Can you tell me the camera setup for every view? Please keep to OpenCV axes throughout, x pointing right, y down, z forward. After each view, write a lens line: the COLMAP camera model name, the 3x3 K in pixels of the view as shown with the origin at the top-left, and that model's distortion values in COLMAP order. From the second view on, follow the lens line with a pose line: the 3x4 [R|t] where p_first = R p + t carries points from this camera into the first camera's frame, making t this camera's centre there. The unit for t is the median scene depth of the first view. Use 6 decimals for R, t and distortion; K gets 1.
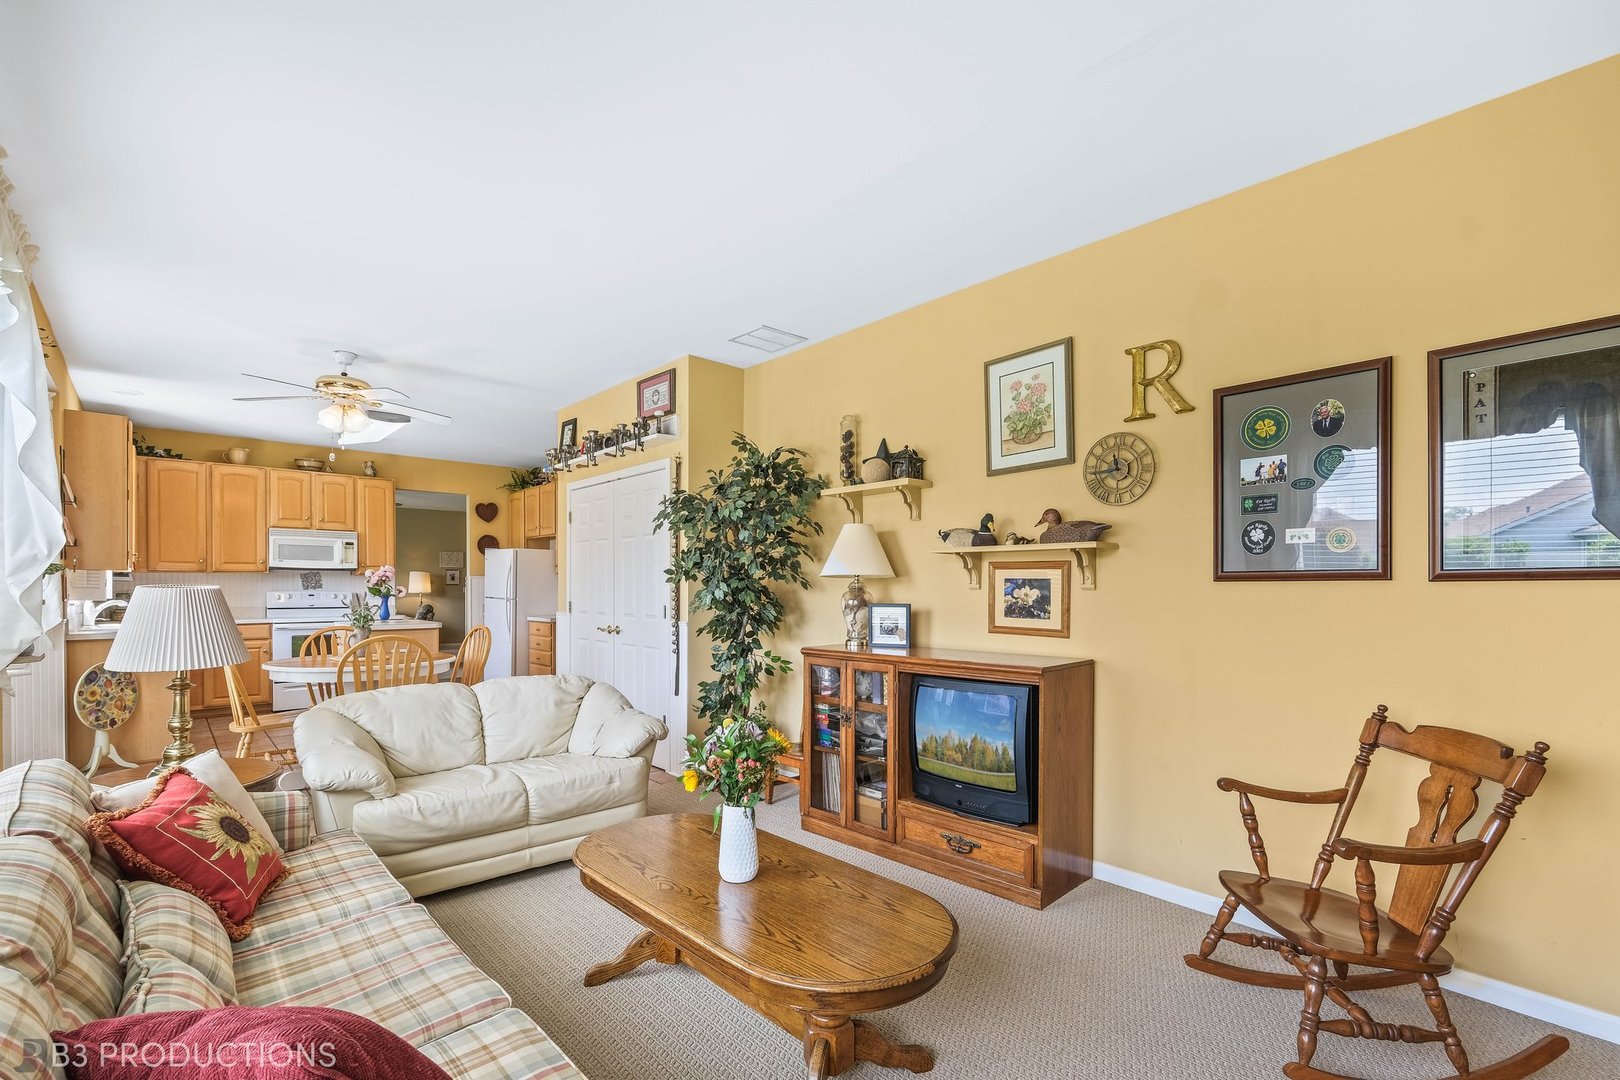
lens RADIAL K [[731.0, 0, 805.4], [0, 731.0, 589.8], [0, 0, 1]] dist [0.003814, 0.000544]
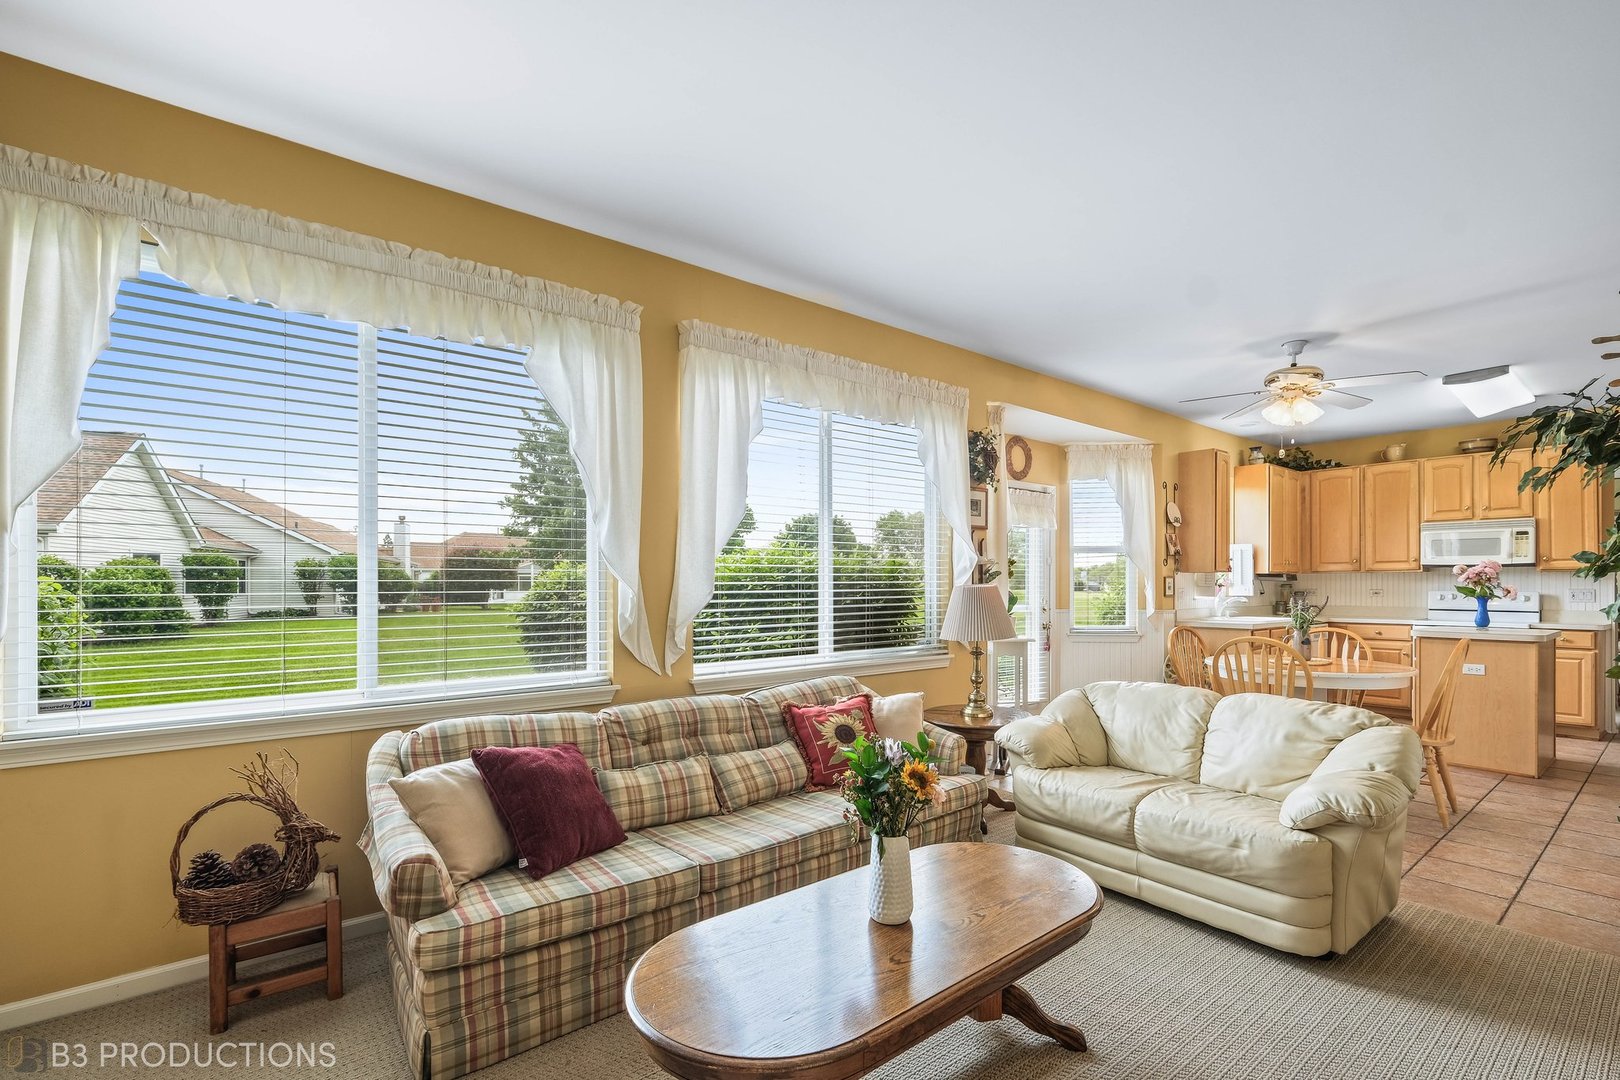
lens RADIAL K [[720.4, 0, 819.9], [0, 720.4, 573.5], [0, 0, 1]] dist [-0.003470, 0.000774]
pose [[-0.049818, -0.016392, -0.998624, 0.300409], [-0.005850, 0.999853, -0.016121, -0.000896], [0.998741, 0.005038, -0.049907, 0.371407]]
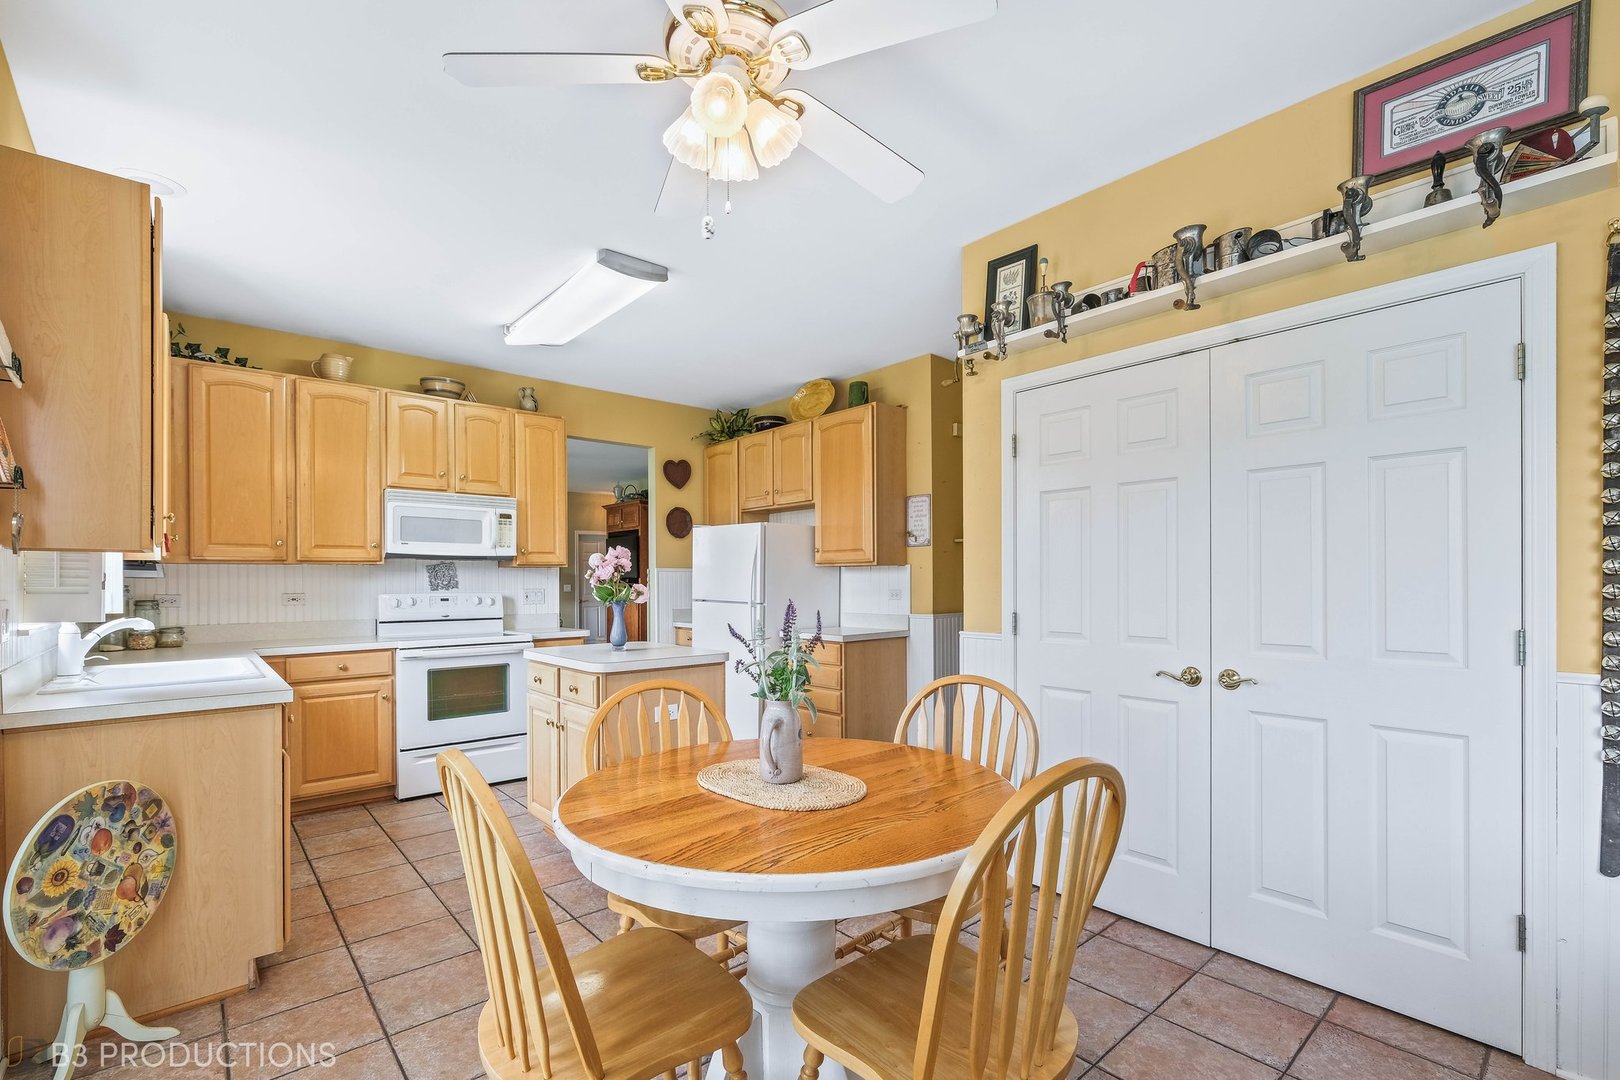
lens RADIAL K [[725.6, 0, 811.7], [0, 725.6, 579.2], [0, 0, 1]] dist [-0.003399, 0.000338]
pose [[0.999910, -0.006954, -0.011433, -0.507155], [0.006872, 0.999951, -0.007176, -0.004751], [0.011482, 0.007097, 0.999909, 0.553224]]
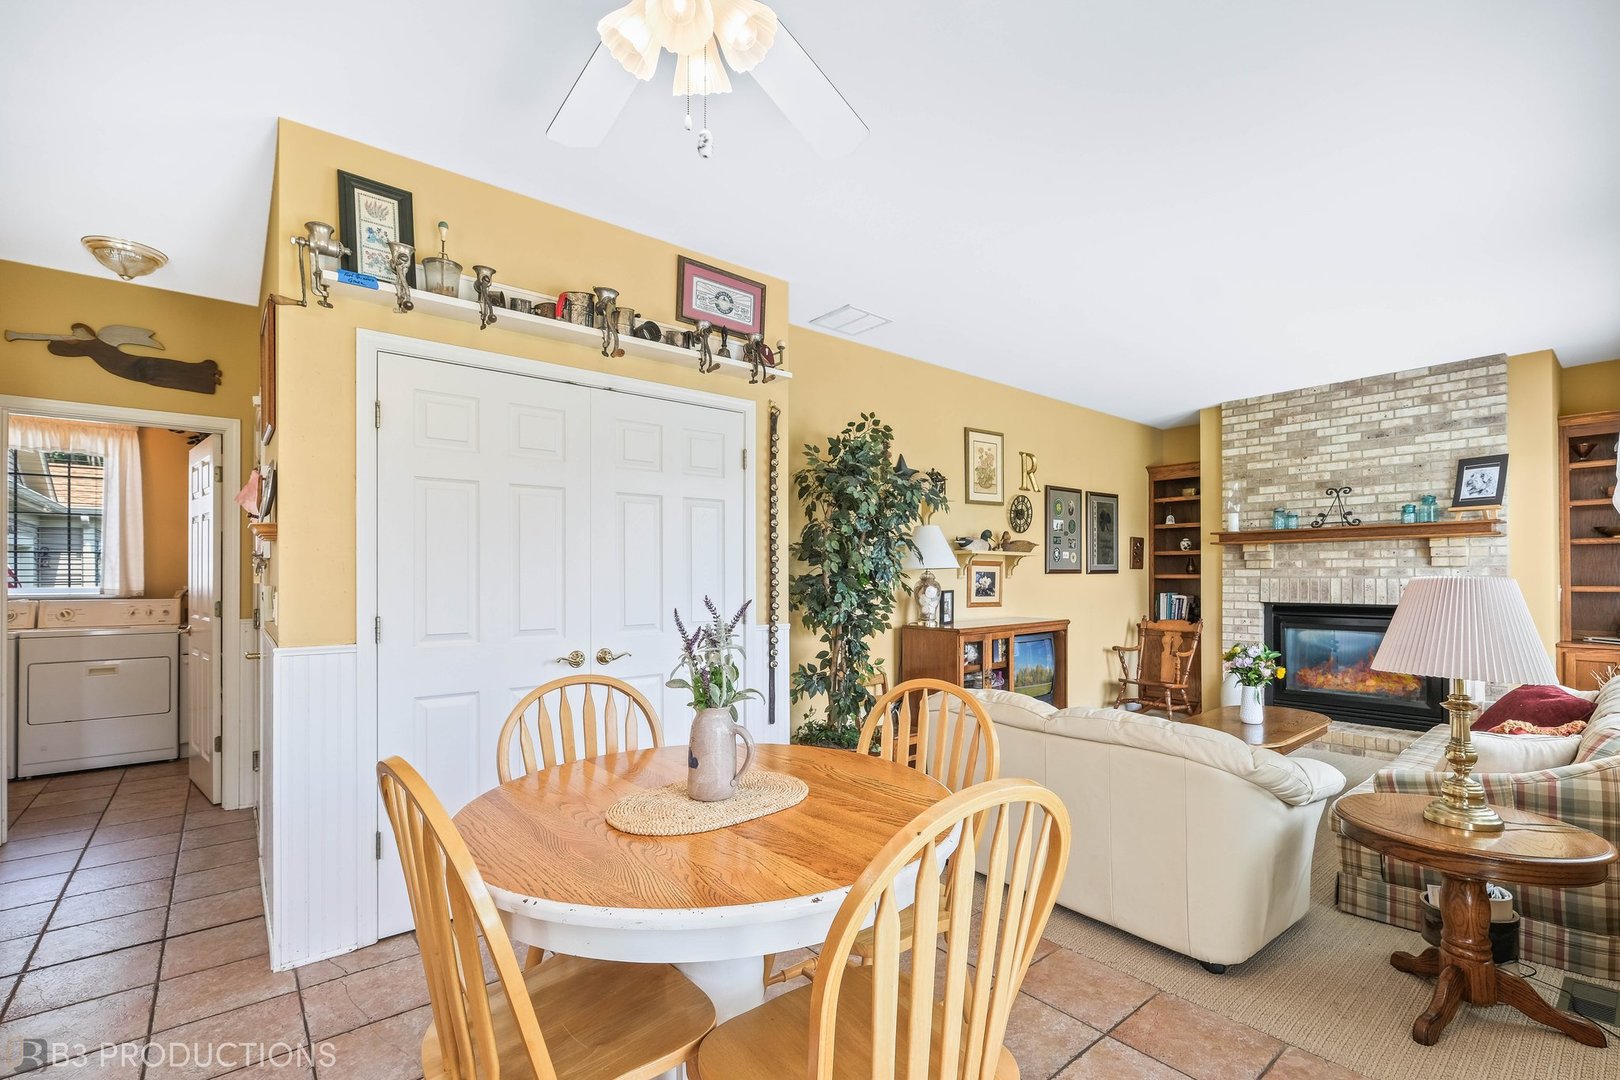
lens RADIAL K [[720.4, 0, 819.9], [0, 720.4, 573.5], [0, 0, 1]] dist [-0.003470, 0.000774]
pose [[0.033216, 0.001700, 0.999447, -0.803906], [0.005773, 0.999982, -0.001893, -0.006756], [-0.999432, 0.005833, 0.033205, 0.814408]]
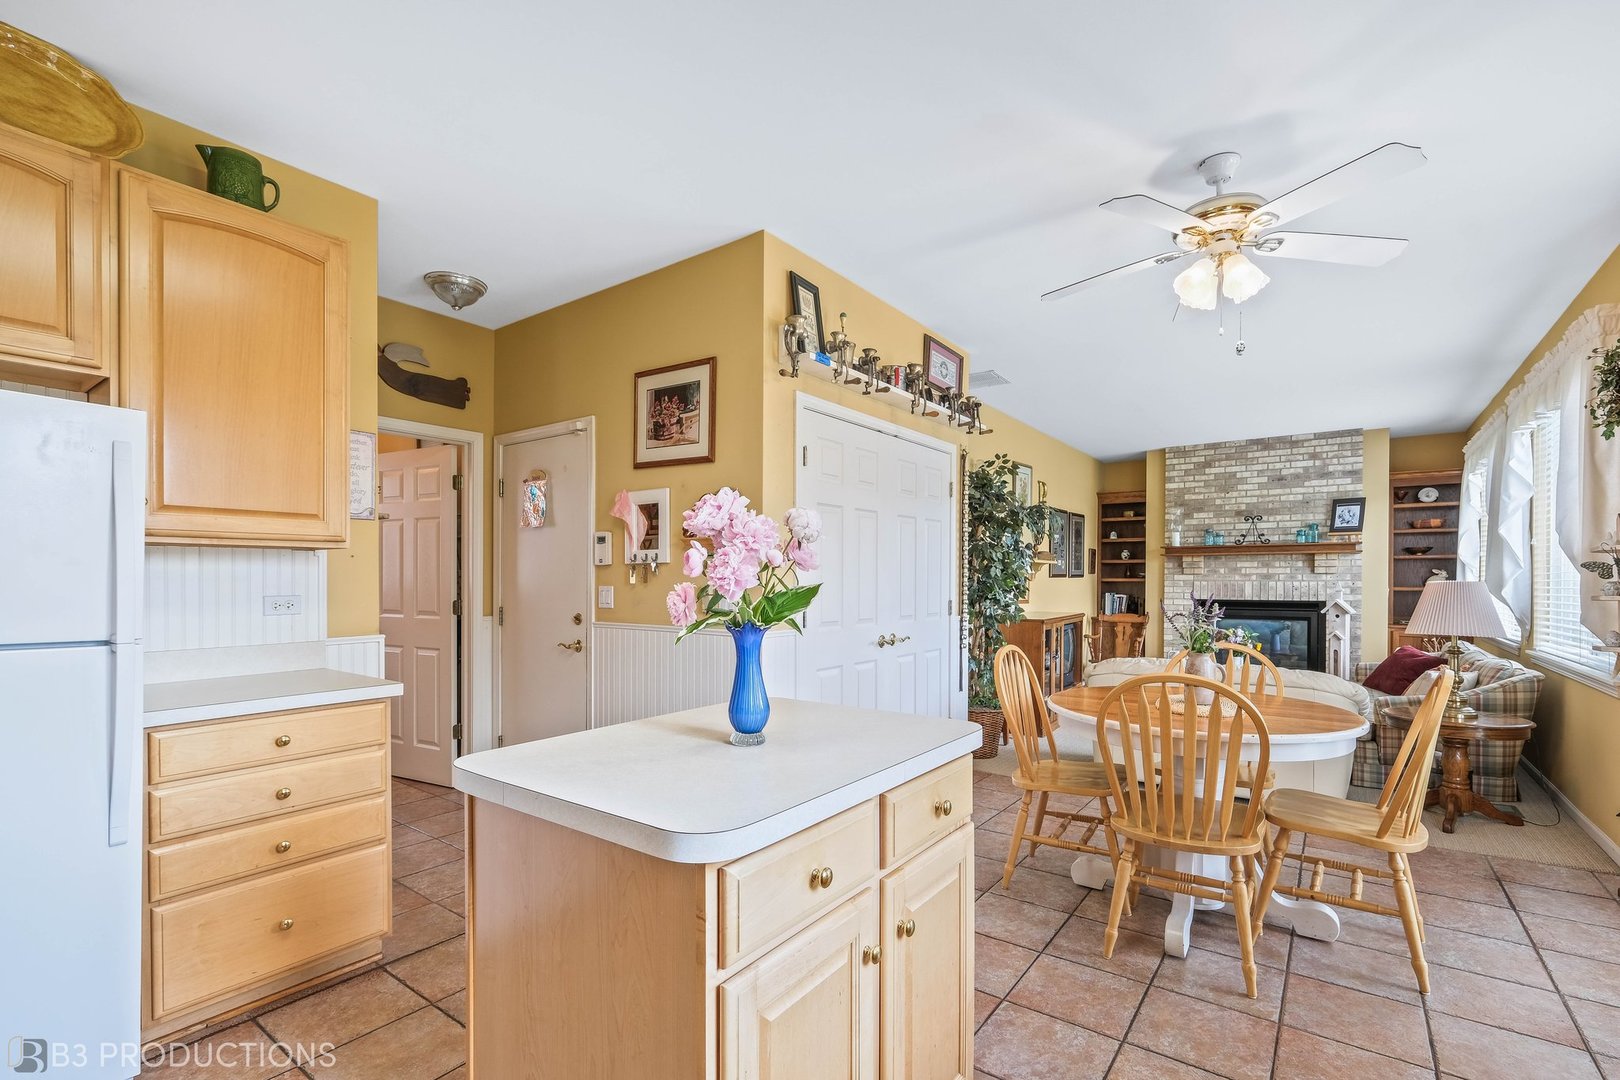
lens RADIAL K [[727.7, 0, 815.1], [0, 727.7, 586.4], [0, 0, 1]] dist [-0.000971, -0.000302]
pose [[-0.216066, -0.012548, 0.976298, -0.958402], [0.002157, 0.999909, 0.013329, -0.008887], [-0.976376, 0.004986, -0.216019, 1.235036]]
